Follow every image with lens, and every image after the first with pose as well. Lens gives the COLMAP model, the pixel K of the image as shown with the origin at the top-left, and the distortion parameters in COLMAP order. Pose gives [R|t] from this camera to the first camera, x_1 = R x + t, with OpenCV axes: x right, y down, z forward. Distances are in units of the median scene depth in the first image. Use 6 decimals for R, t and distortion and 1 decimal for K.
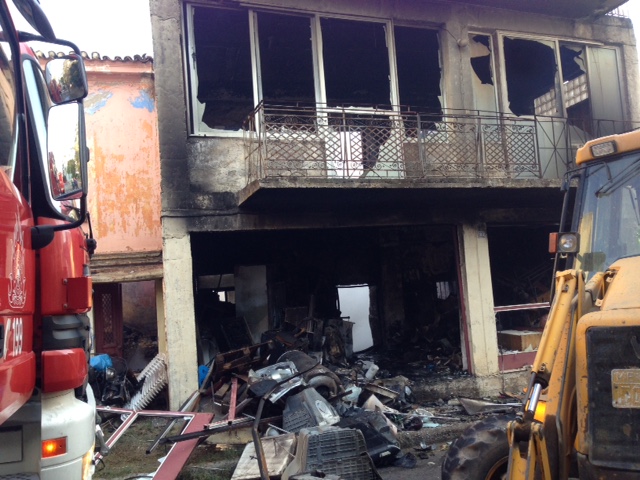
lens RADIAL K [[593.6, 0, 320.0], [0, 593.6, 240.0], [0, 0, 1]] dist [0.134740, -0.258943]
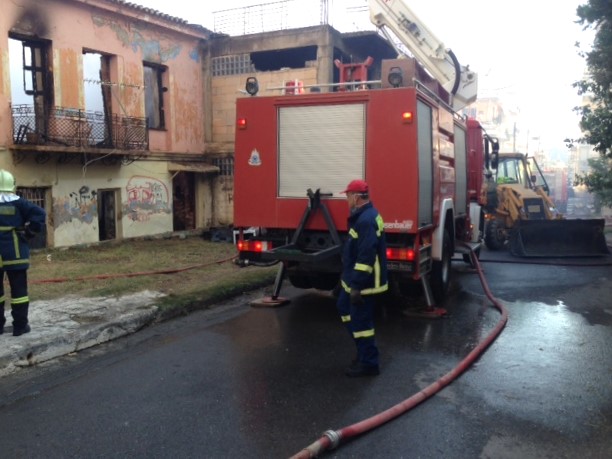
lens RADIAL K [[585.8, 0, 306.2], [0, 585.8, 237.1], [0, 0, 1]] dist [0.161754, -0.280561]
pose [[0.703106, 0.002906, 0.711079, -1.505411], [-0.112882, 0.987767, 0.107580, 0.045068], [-0.702068, -0.155908, 0.694833, -0.436094]]
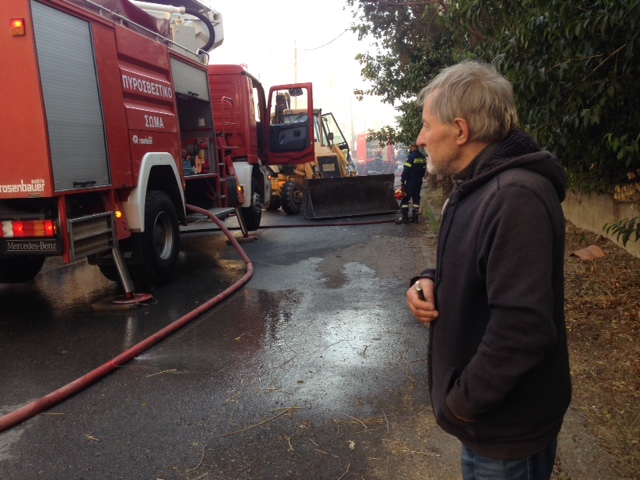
lens RADIAL K [[588.0, 0, 318.5], [0, 588.0, 244.9], [0, 0, 1]] dist [0.095907, -0.139524]
pose [[0.508430, -0.091146, 0.856266, -1.221339], [-0.065649, 0.987385, 0.144084, 0.054739], [-0.858597, -0.129470, 0.496033, -0.483278]]
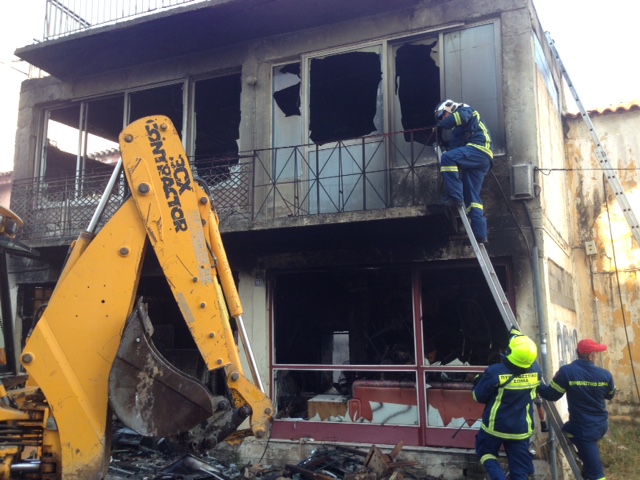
lens RADIAL K [[593.6, 0, 320.0], [0, 593.6, 240.0], [0, 0, 1]] dist [0.134740, -0.258943]
pose [[0.727615, -0.050938, -0.684092, 0.925559], [0.012222, 0.998044, -0.061316, -0.016158], [0.685877, 0.036253, 0.726814, 0.383488]]
